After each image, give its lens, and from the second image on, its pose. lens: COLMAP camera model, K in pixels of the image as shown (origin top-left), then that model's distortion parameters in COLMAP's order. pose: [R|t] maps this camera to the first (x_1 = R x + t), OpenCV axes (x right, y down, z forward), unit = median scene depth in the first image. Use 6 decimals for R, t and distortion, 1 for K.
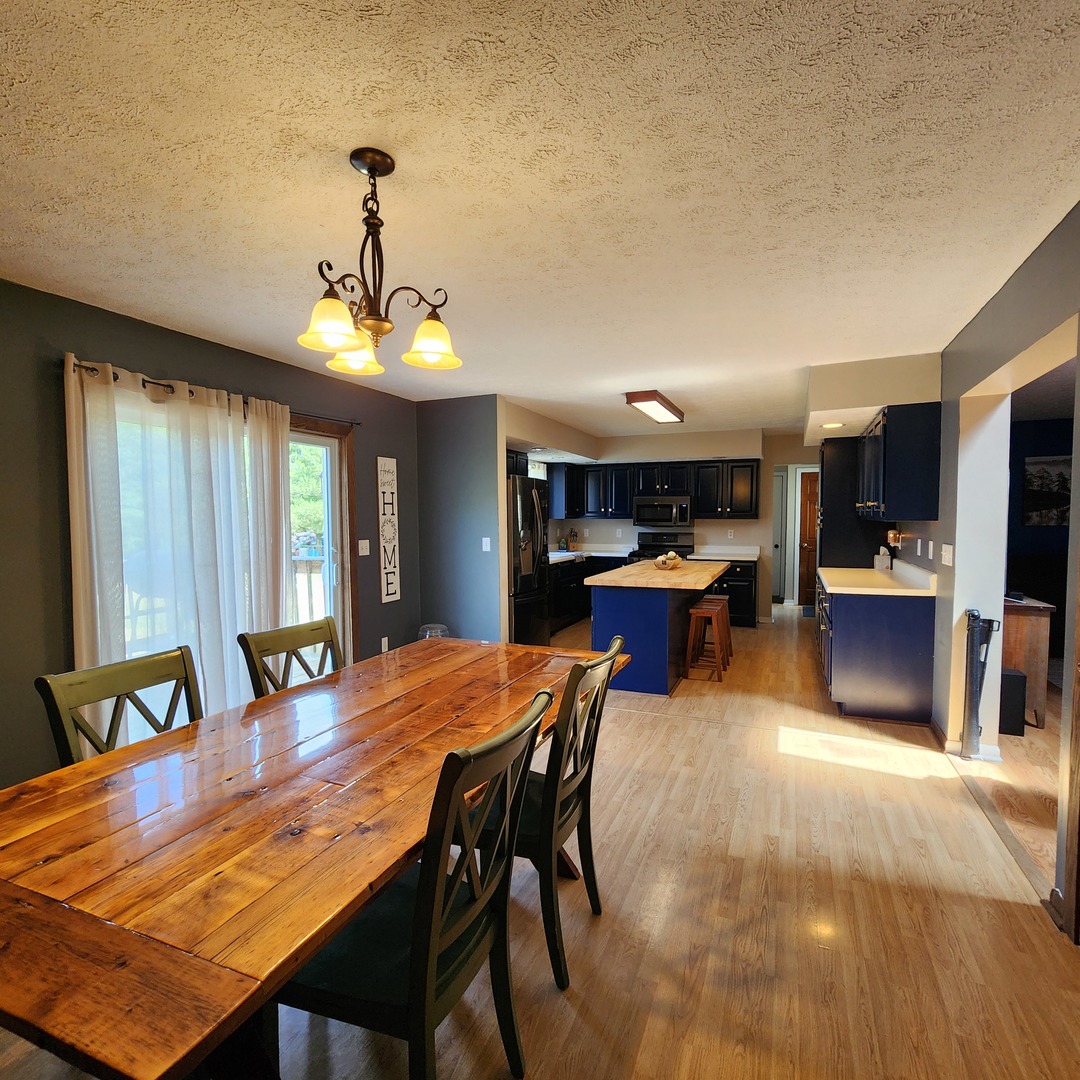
lens RADIAL K [[592.9, 0, 541.8], [0, 592.9, 545.1], [0, 0, 1]] dist [-0.001147, -0.000254]
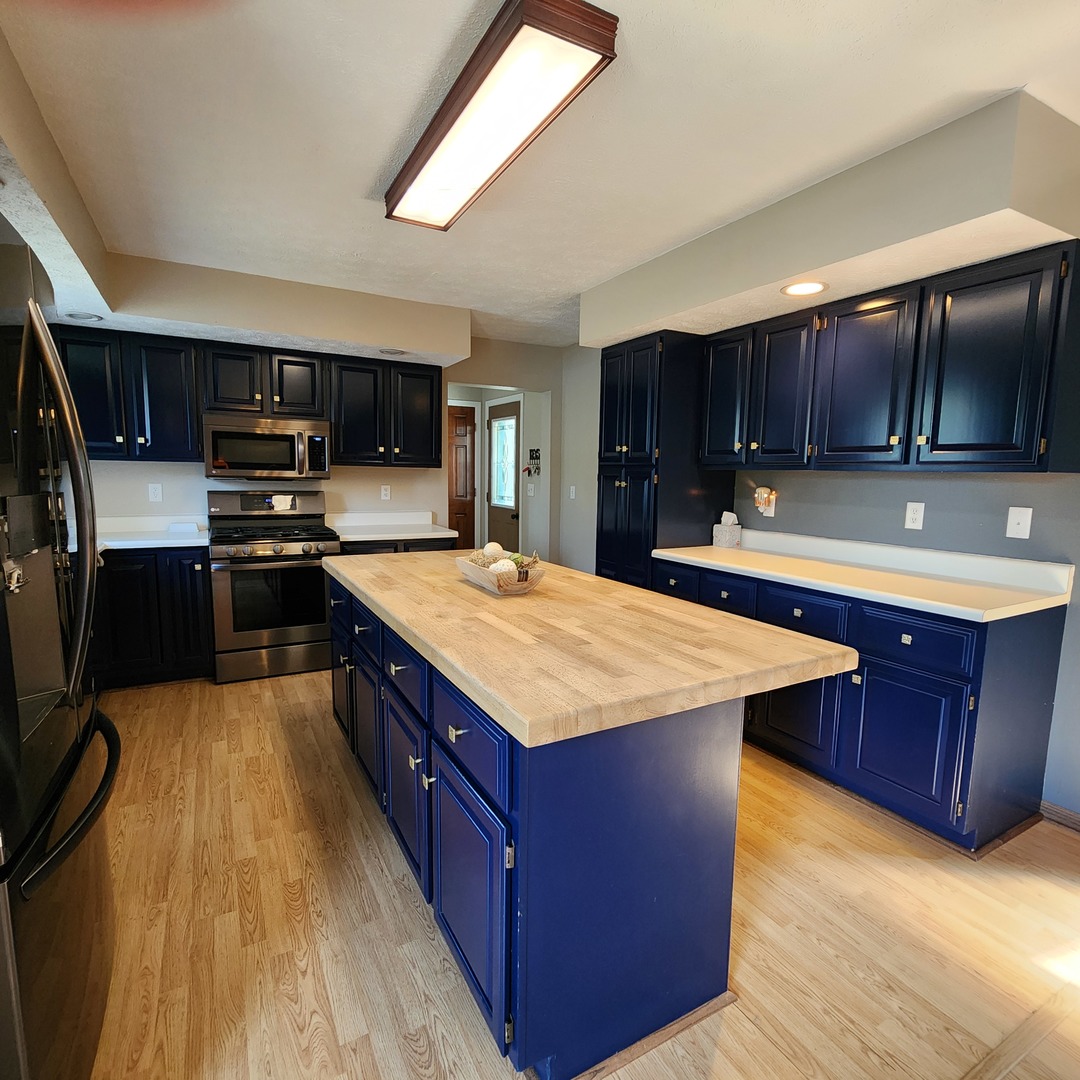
lens RADIAL K [[592.9, 0, 540.9], [0, 592.9, 543.9], [0, 0, 1]] dist [-0.001147, -0.000254]
pose [[0.619508, -0.077994, 0.781106, -0.049407], [0.019505, 0.996274, 0.084009, -0.014646], [-0.784748, -0.036808, 0.618721, 0.517376]]
